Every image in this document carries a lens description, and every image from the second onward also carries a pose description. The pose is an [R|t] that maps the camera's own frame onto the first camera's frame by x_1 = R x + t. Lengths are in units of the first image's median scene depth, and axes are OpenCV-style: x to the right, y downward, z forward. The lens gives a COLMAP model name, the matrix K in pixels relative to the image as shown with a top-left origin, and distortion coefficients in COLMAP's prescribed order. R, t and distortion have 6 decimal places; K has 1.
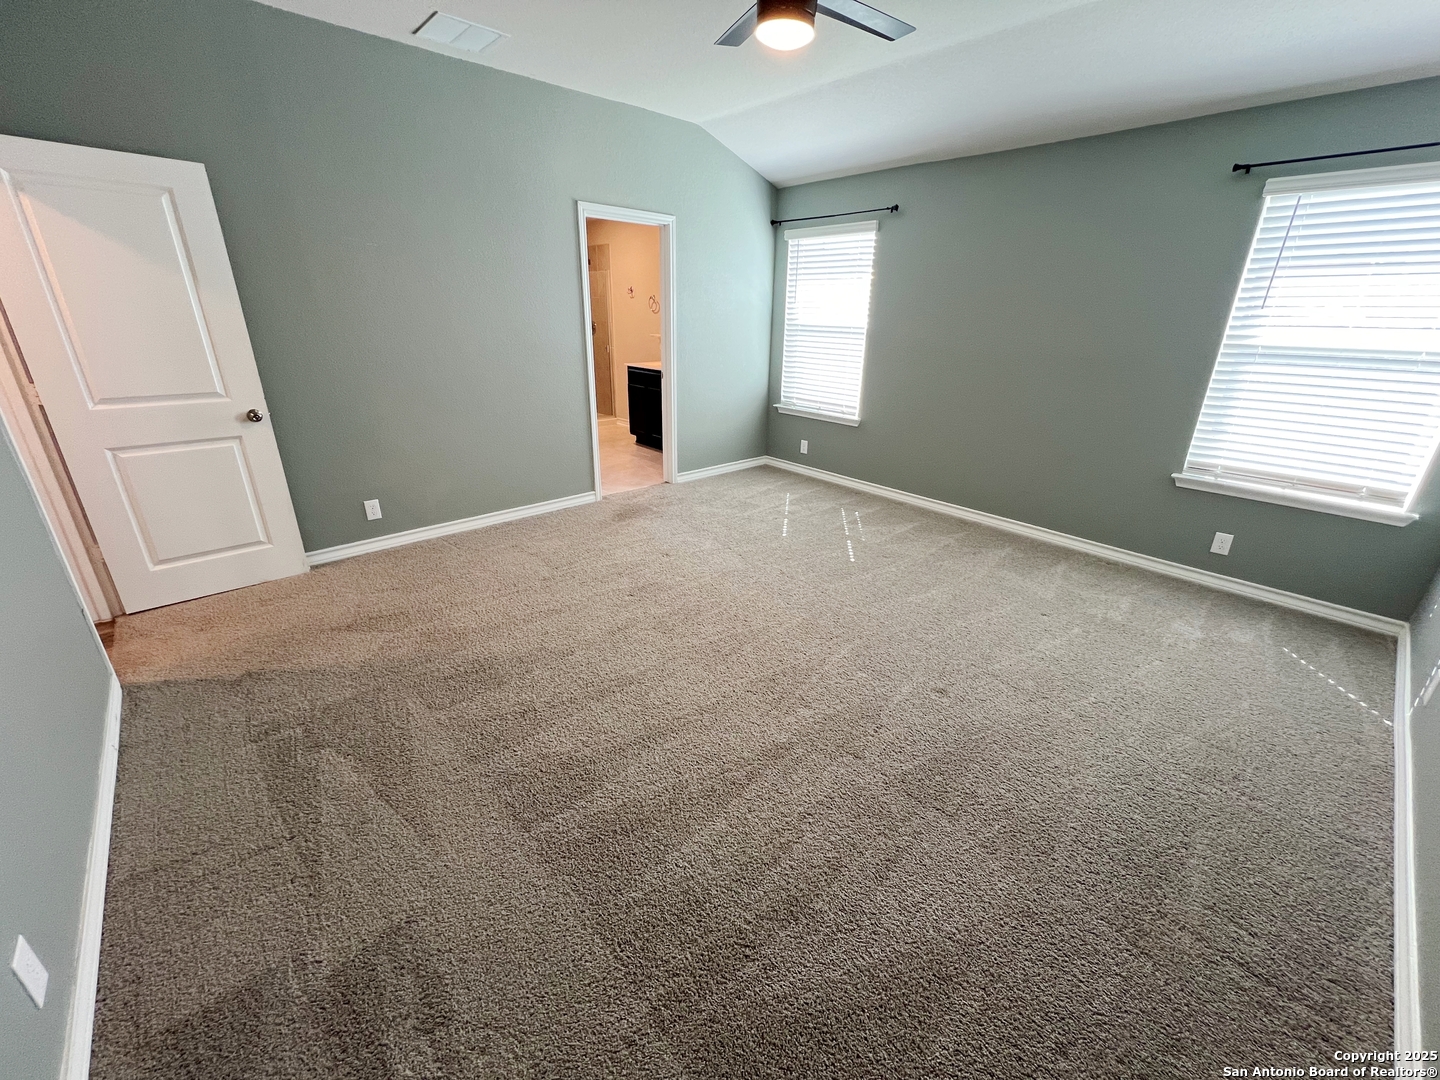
lens RADIAL K [[575.9, 0, 719.1], [0, 575.9, 538.1], [0, 0, 1]] dist [0.000565, 0.000305]
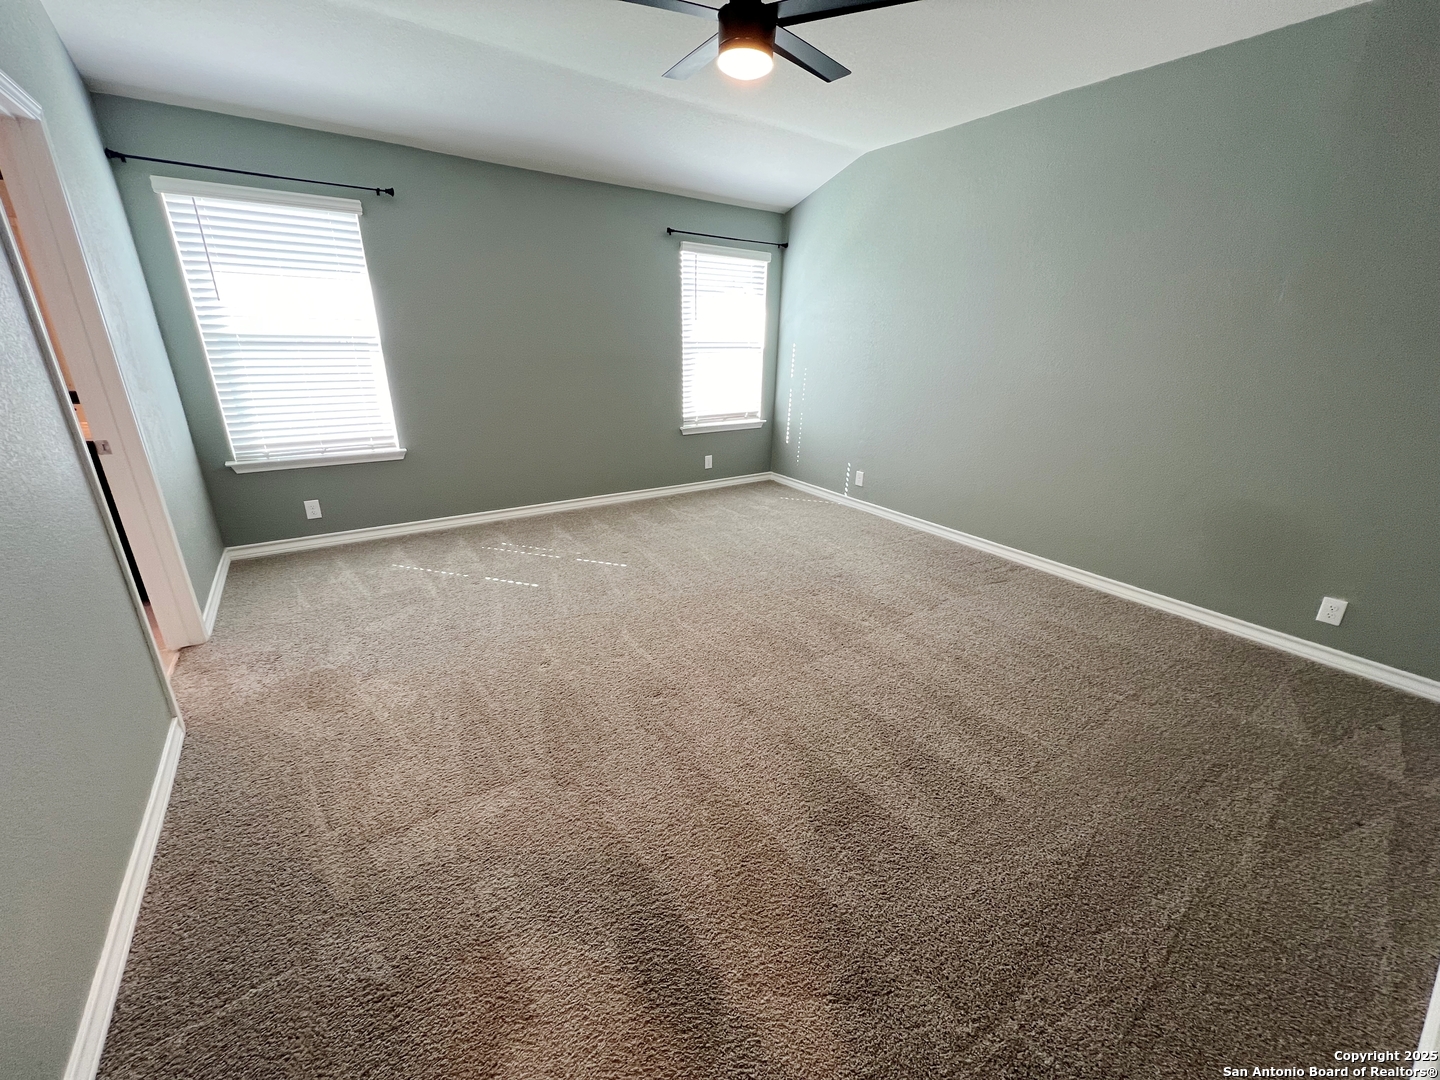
lens RADIAL K [[575.9, 0, 719.1], [0, 575.9, 538.1], [0, 0, 1]] dist [0.000565, 0.000305]
pose [[0.132074, -0.349457, 0.927597, -0.534755], [0.346977, 0.892889, 0.286978, -0.189775], [-0.928528, 0.283952, 0.239181, 0.471443]]
